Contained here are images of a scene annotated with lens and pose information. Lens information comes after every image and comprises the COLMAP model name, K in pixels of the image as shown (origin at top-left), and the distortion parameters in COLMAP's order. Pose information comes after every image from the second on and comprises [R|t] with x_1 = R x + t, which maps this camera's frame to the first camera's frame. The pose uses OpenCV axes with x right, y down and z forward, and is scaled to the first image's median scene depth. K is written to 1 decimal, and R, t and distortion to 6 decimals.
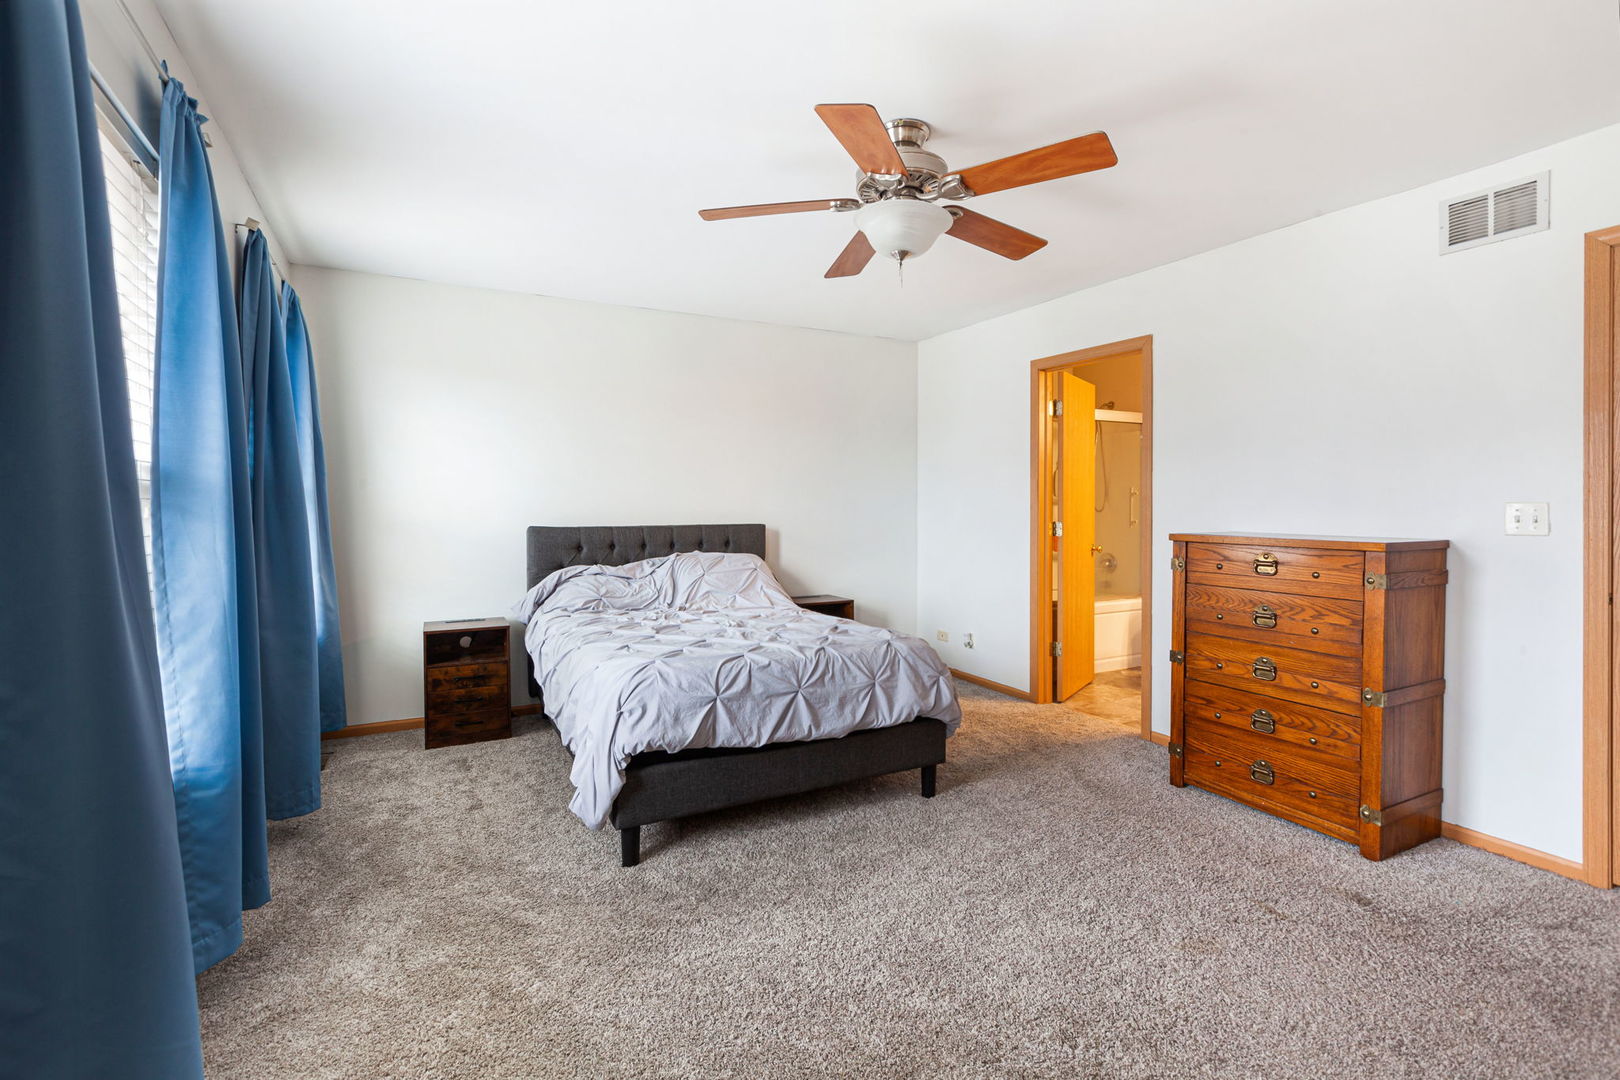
lens RADIAL K [[768.3, 0, 815.5], [0, 768.3, 532.2], [0, 0, 1]] dist [-0.001498, -0.000127]
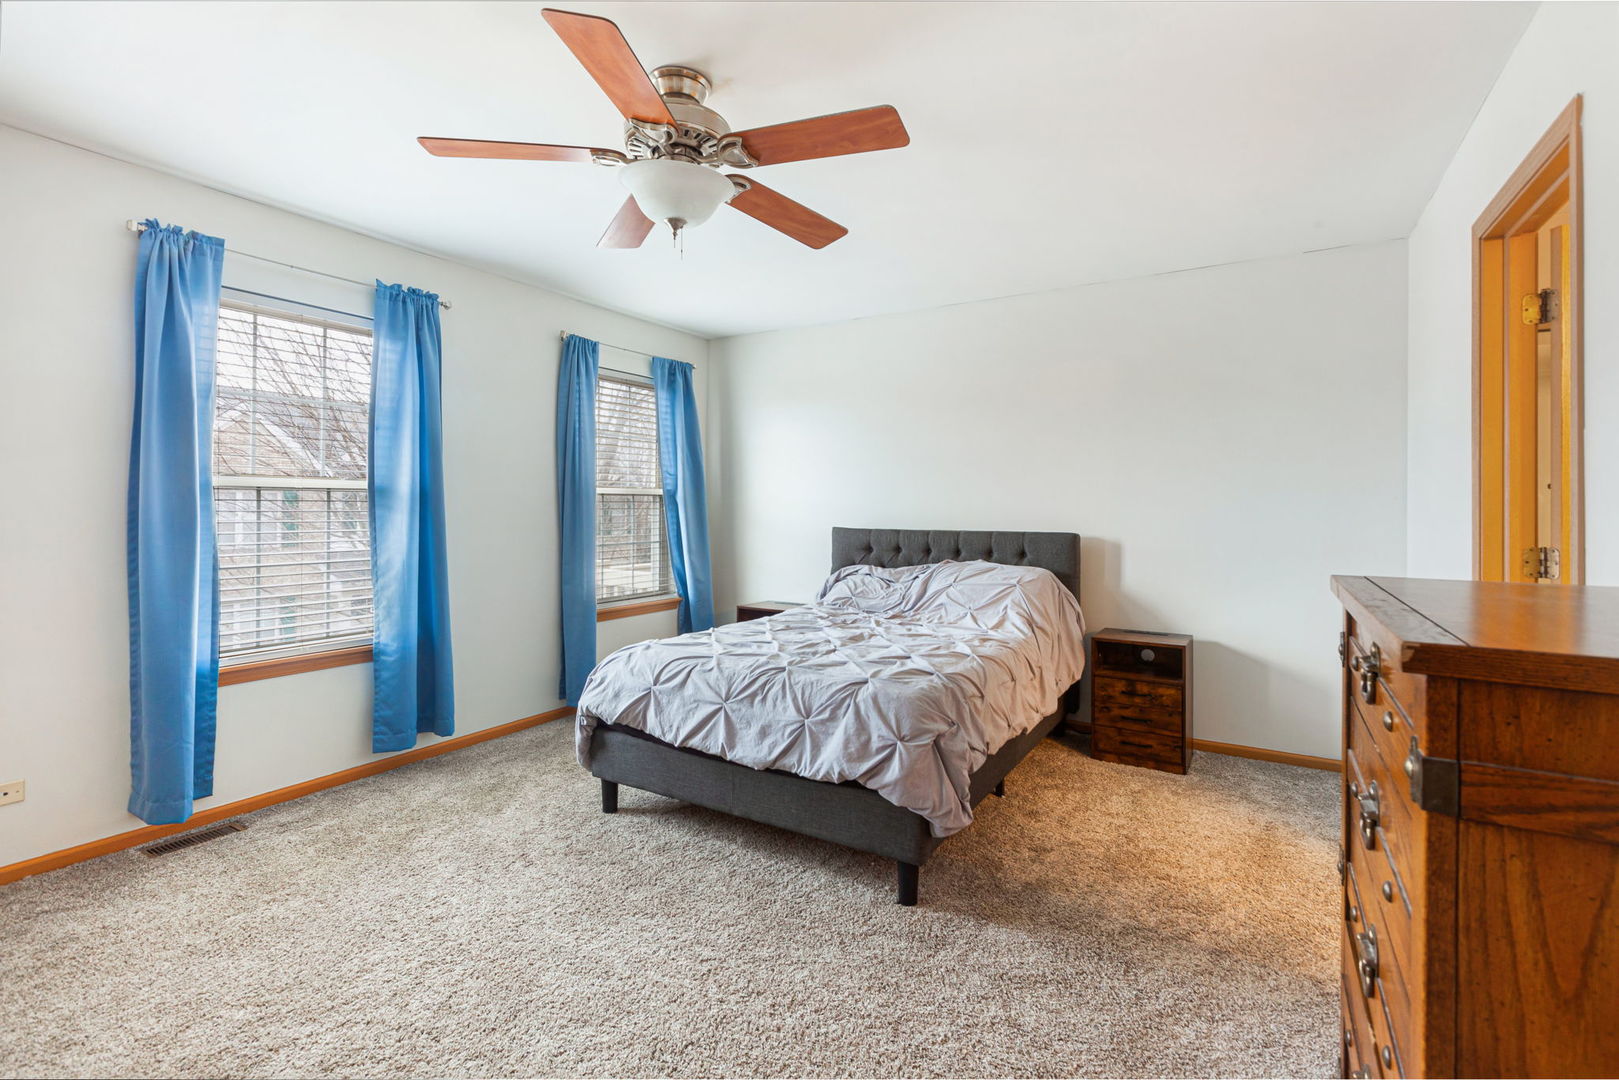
lens RADIAL K [[746.3, 0, 769.4], [0, 746.3, 508.1], [0, 0, 1]] dist [0.001563, 0.000204]
pose [[0.479342, 0.005646, -0.877610, 0.793111], [-0.038216, 0.999165, -0.014445, -0.023296], [0.876795, 0.040463, 0.479158, 0.582013]]
